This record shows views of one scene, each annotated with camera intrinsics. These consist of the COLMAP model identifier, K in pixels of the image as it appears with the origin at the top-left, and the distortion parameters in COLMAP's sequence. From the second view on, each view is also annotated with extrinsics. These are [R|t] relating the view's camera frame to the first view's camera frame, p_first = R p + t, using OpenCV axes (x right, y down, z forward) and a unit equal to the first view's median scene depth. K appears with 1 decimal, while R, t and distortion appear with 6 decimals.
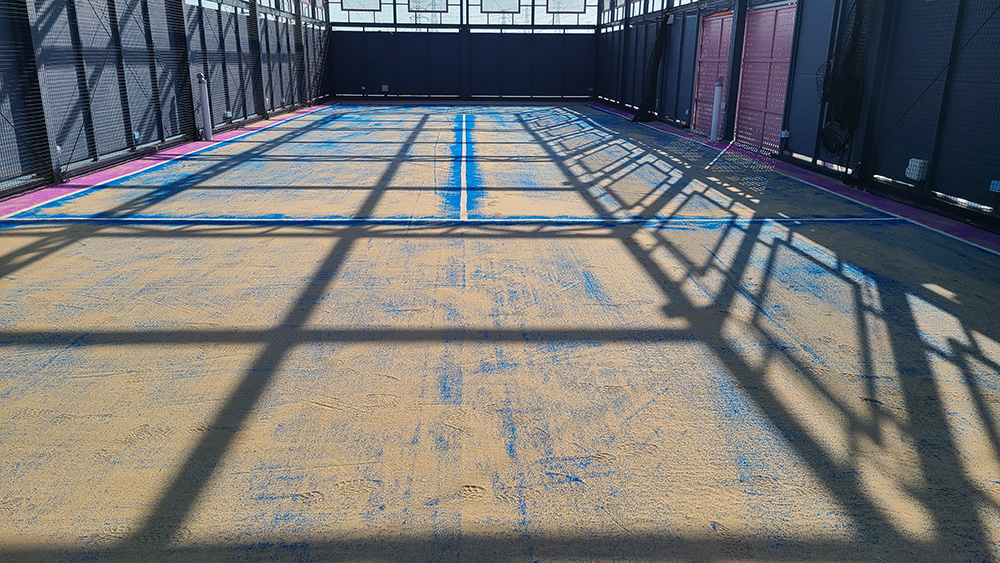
lens RADIAL K [[752.4, 0, 498.4], [0, 752.4, 288.5], [0, 0, 1]] dist [0.068422, -0.042065]
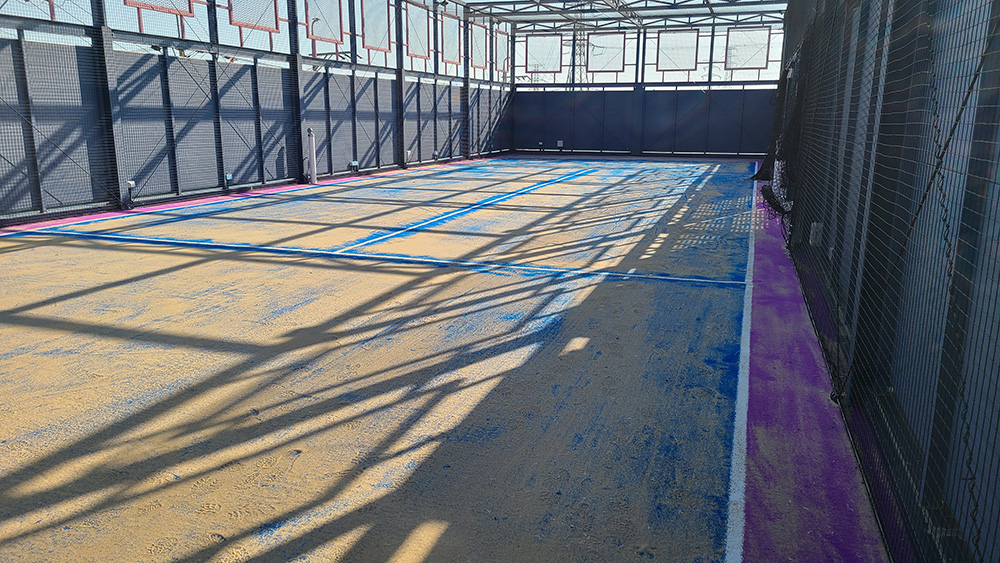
lens RADIAL K [[752.4, 0, 495.3], [0, 752.4, 283.5], [0, 0, 1]] dist [0.068422, -0.042065]
pose [[0.933494, 0.077551, -0.350108, 0.725453], [-0.104389, 0.992820, -0.058416, -0.006633], [0.343063, 0.091078, 0.934886, 0.038114]]
